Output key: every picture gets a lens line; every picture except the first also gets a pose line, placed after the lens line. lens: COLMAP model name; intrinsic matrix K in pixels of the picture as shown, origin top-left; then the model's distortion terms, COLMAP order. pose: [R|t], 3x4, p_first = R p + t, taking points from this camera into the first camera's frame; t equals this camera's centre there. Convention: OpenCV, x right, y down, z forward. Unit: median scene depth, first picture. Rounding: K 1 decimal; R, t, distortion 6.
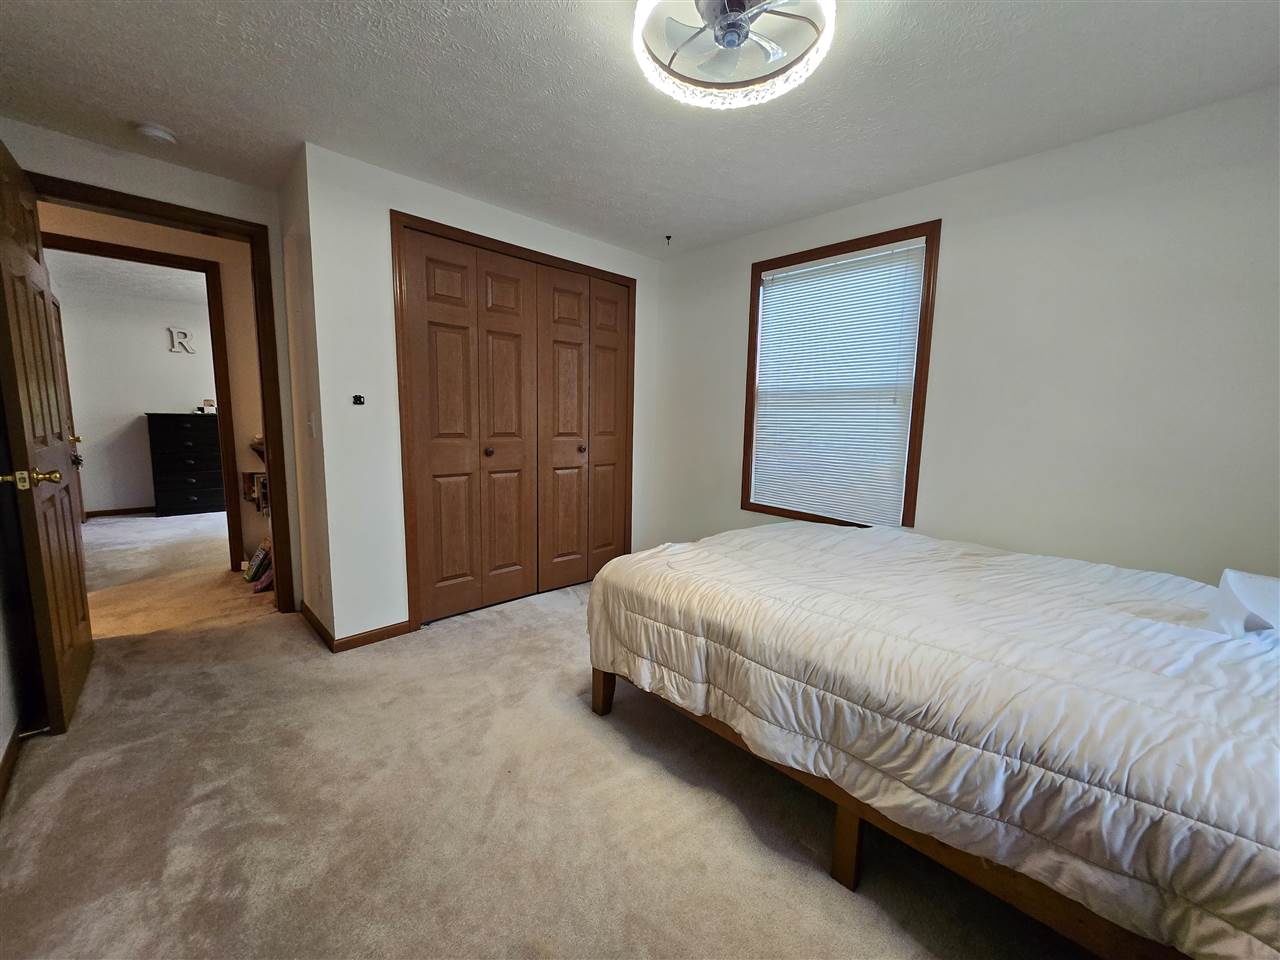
lens RADIAL K [[503.3, 0, 642.5], [0, 503.3, 480.9], [0, 0, 1]] dist [-0.000274, -0.000011]
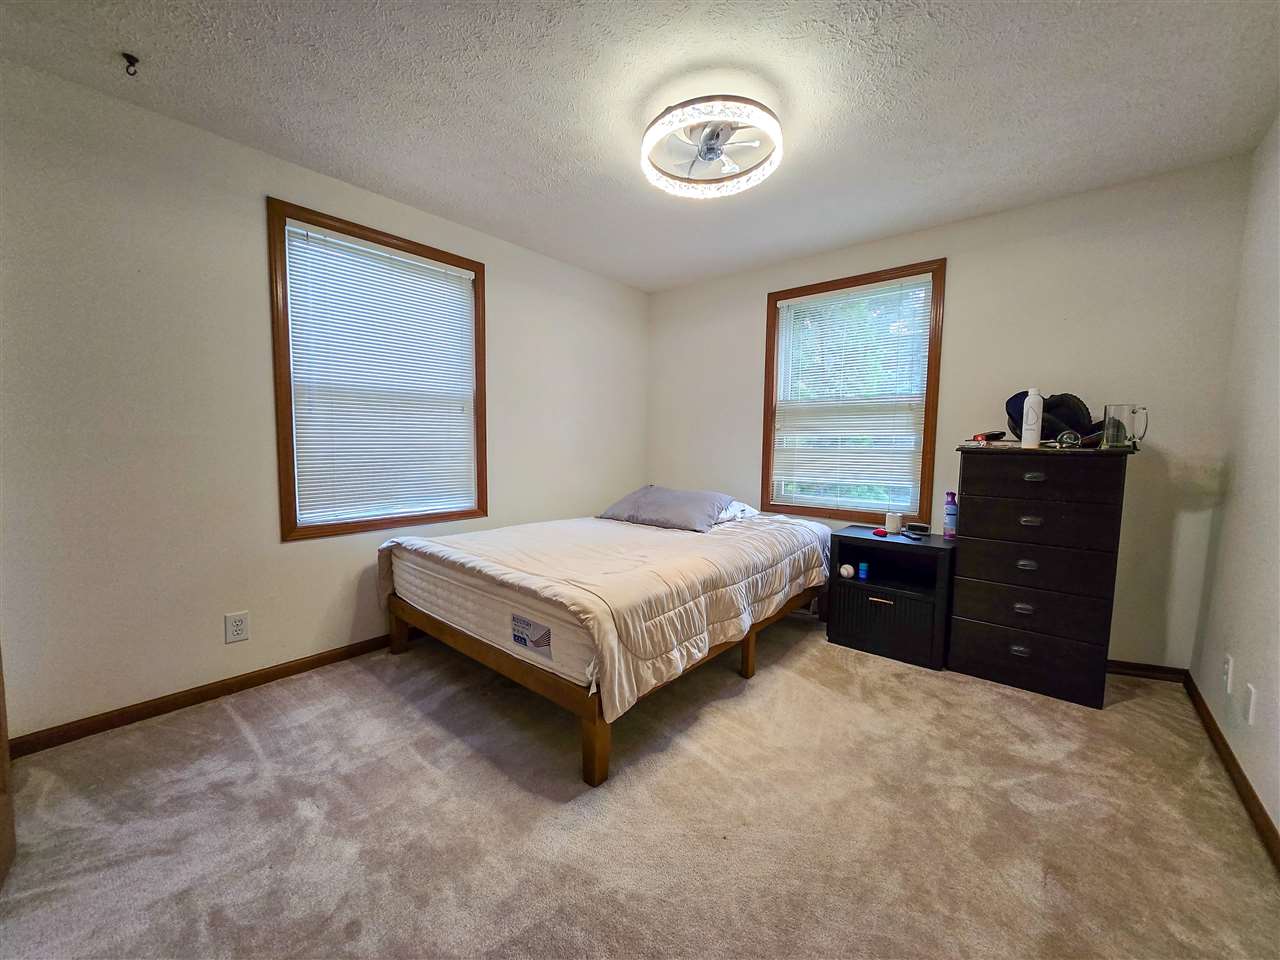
lens RADIAL K [[503.3, 0, 642.1], [0, 503.3, 481.8], [0, 0, 1]] dist [-0.000274, -0.000011]
pose [[-0.092001, -0.102133, 0.990507, -1.061359], [0.113204, 0.987204, 0.112307, -0.132754], [-0.989303, 0.122462, -0.079262, 1.159614]]
